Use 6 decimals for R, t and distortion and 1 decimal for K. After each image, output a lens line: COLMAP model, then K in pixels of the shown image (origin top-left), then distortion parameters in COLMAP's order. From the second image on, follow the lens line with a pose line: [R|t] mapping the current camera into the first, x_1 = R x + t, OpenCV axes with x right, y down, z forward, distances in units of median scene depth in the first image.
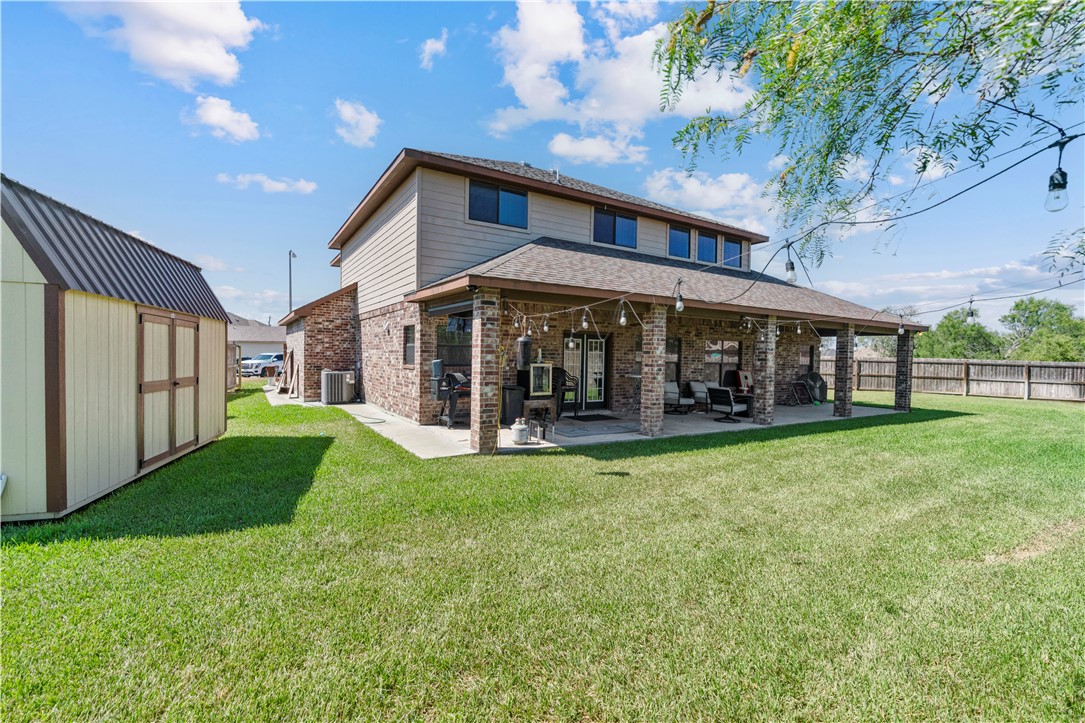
lens RADIAL K [[493.9, 0, 547.6], [0, 493.9, 364.8], [0, 0, 1]] dist [-0.015840, -0.000134]
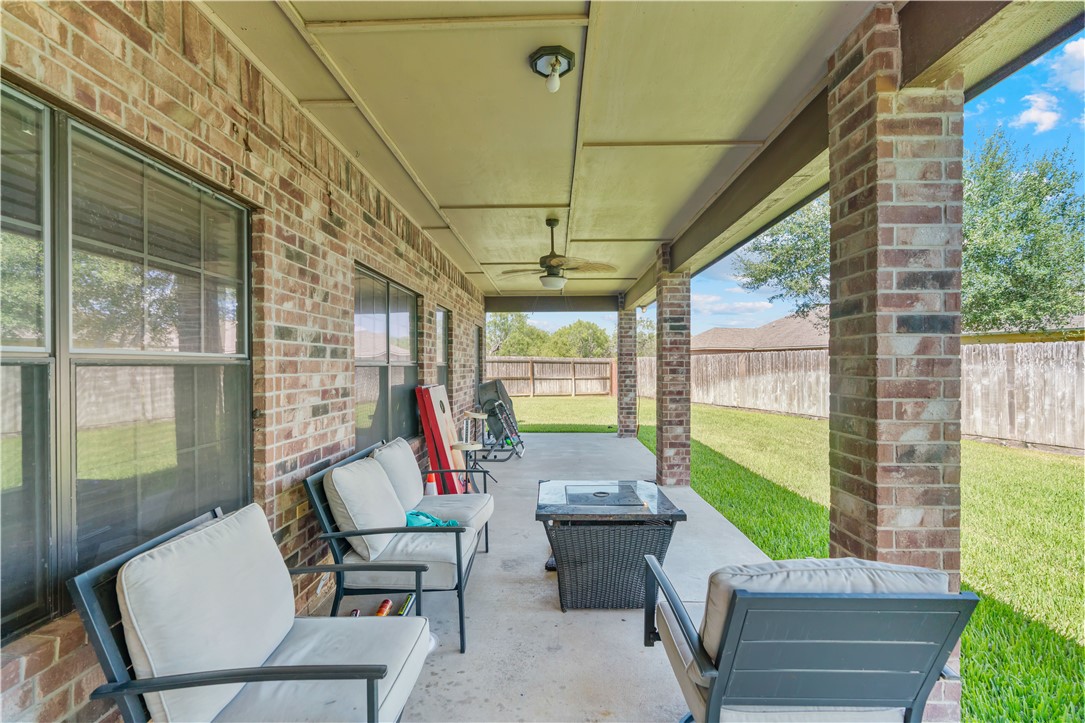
lens RADIAL K [[493.9, 0, 547.6], [0, 493.9, 364.8], [0, 0, 1]] dist [-0.015840, -0.000134]
pose [[0.557502, -0.021412, 0.829899, 0.105191], [0.029852, 0.999538, 0.005735, -0.000764], [-0.829639, 0.021577, 0.557884, 0.462695]]
